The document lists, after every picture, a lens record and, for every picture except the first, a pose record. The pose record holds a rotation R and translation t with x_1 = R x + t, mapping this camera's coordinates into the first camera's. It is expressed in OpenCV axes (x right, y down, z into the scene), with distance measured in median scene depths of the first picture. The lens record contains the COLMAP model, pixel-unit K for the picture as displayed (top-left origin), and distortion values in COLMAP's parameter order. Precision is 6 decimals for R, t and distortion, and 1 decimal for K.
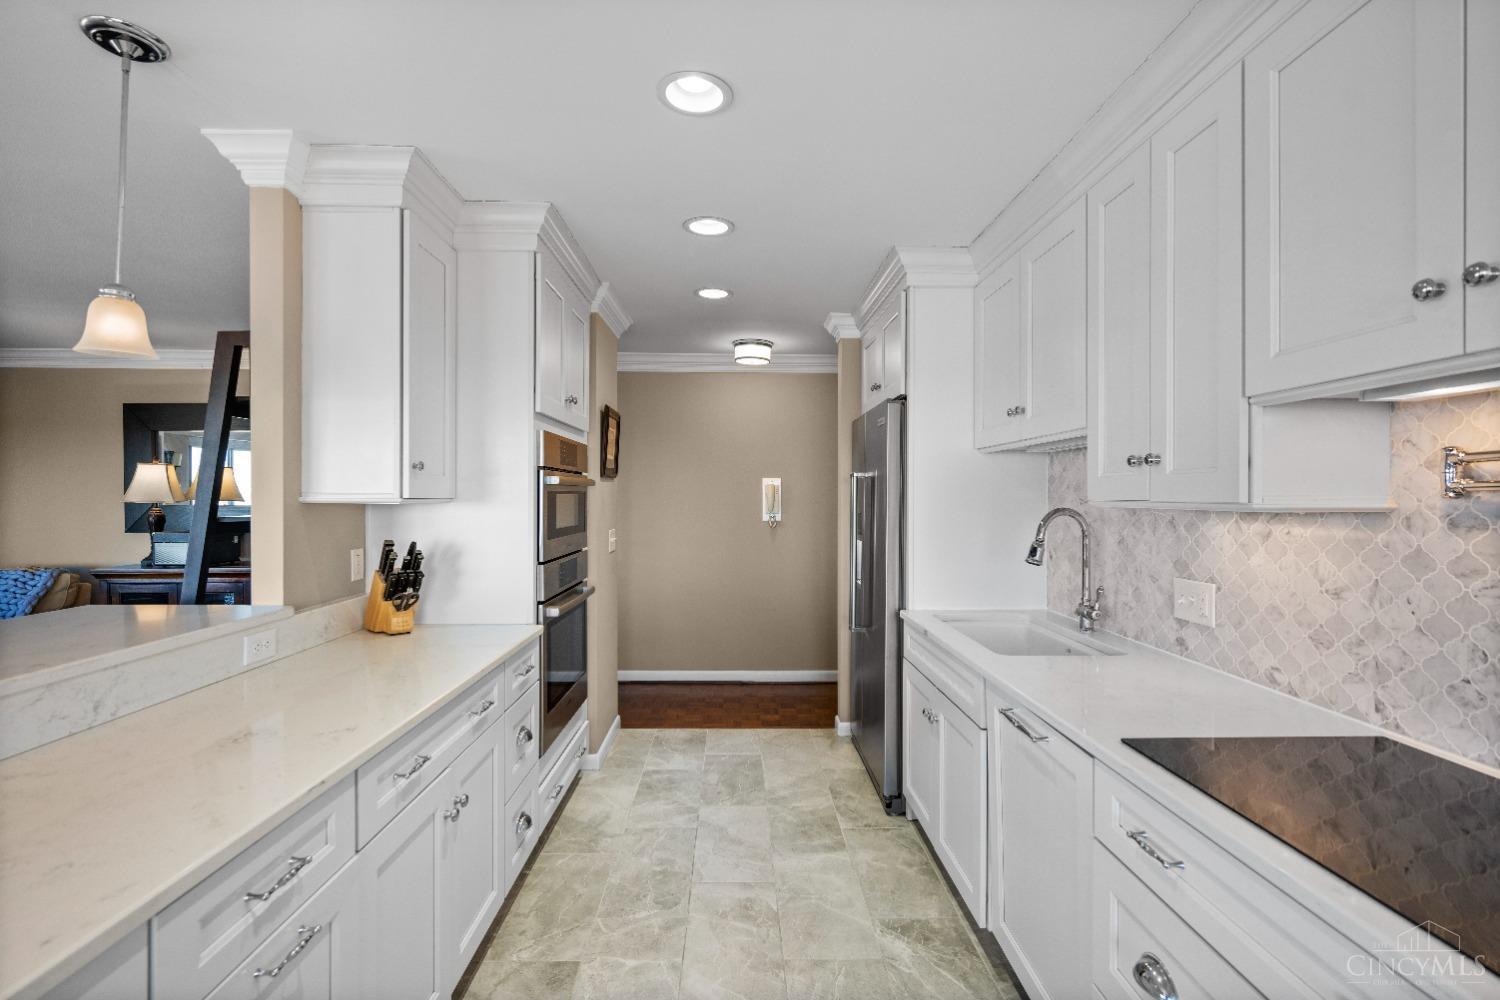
lens RADIAL K [[680.0, 0, 750.0], [0, 680.0, 500.0], [0, 0, 1]] dist [0.001535, -0.000873]
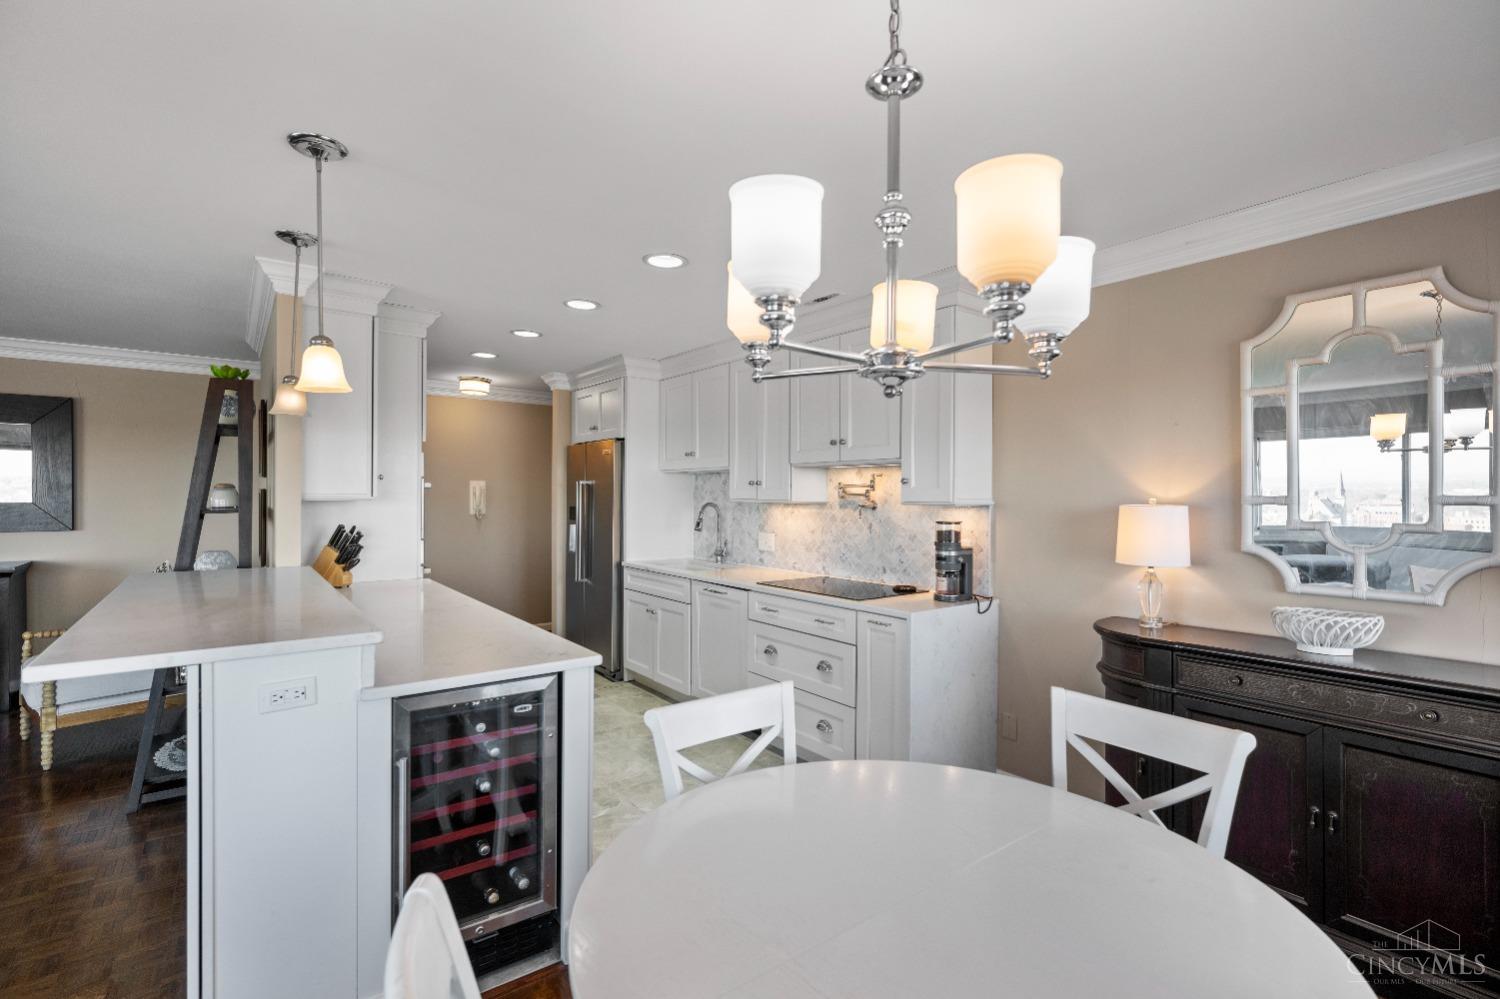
lens RADIAL K [[680.0, 0, 750.0], [0, 680.0, 499.5], [0, 0, 1]] dist [0.001535, -0.000873]
pose [[0.808390, 0.001220, 0.588646, -0.626431], [-0.002587, 0.999996, 0.001481, -0.000962], [-0.588642, -0.002720, 0.808389, -0.698699]]
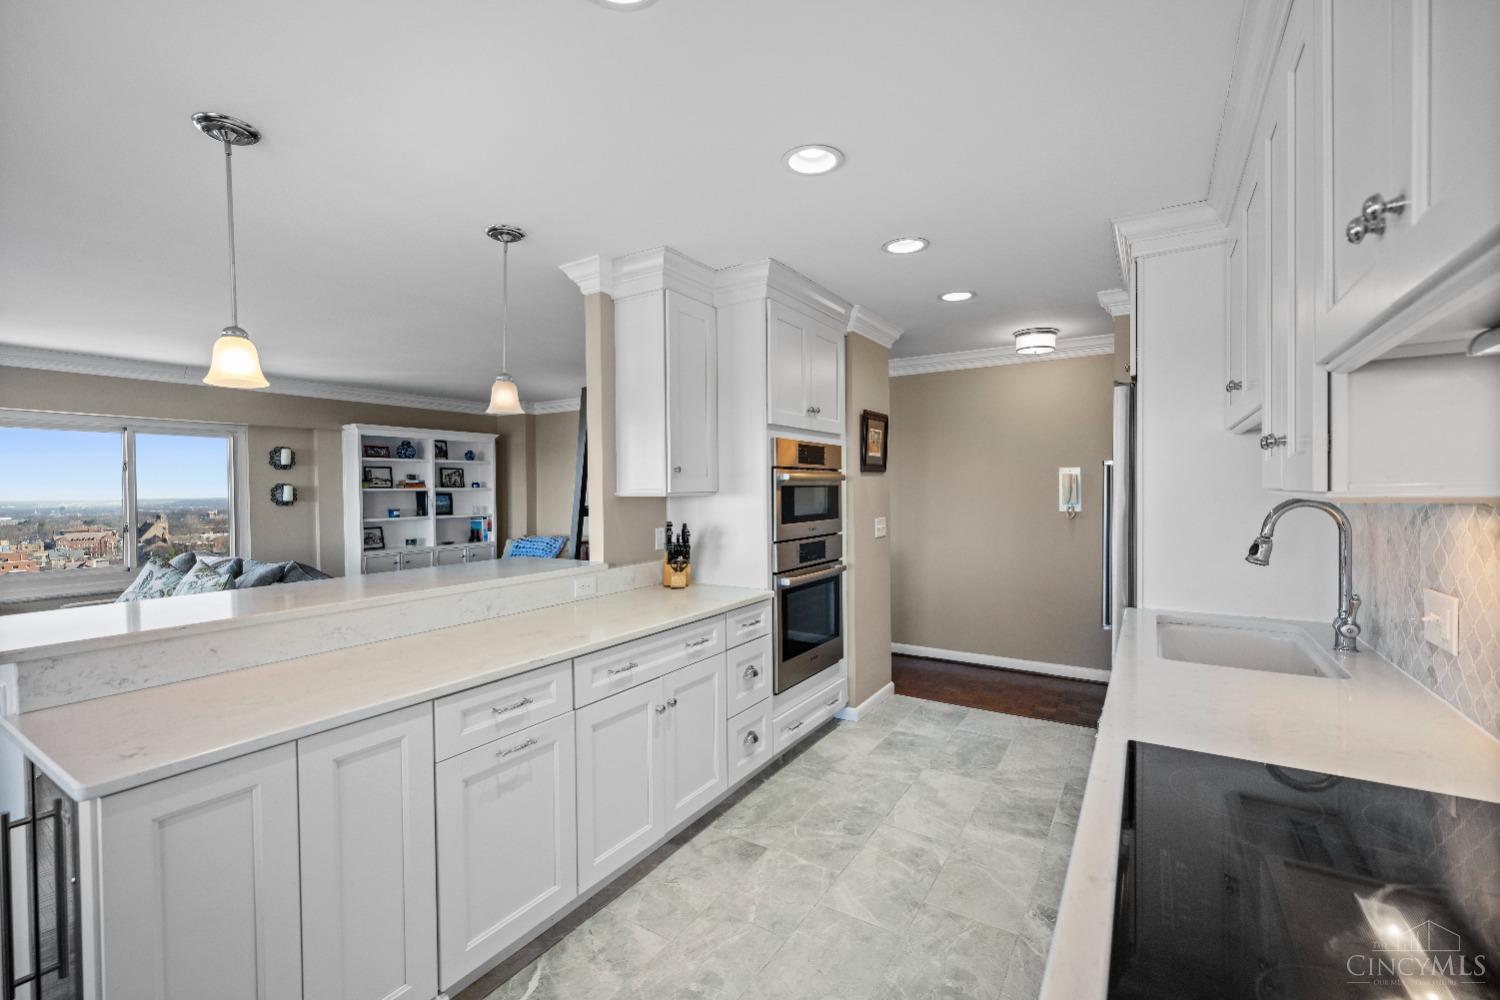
lens RADIAL K [[641.9, 0, 750.0], [0, 641.9, 500.0], [0, 0, 1]] dist [0.000011, 0.000417]
pose [[0.830671, -0.001110, -0.556762, 0.329151], [0.009042, 0.999893, 0.011496, -0.000498], [0.556690, -0.014584, 0.830592, -0.021569]]
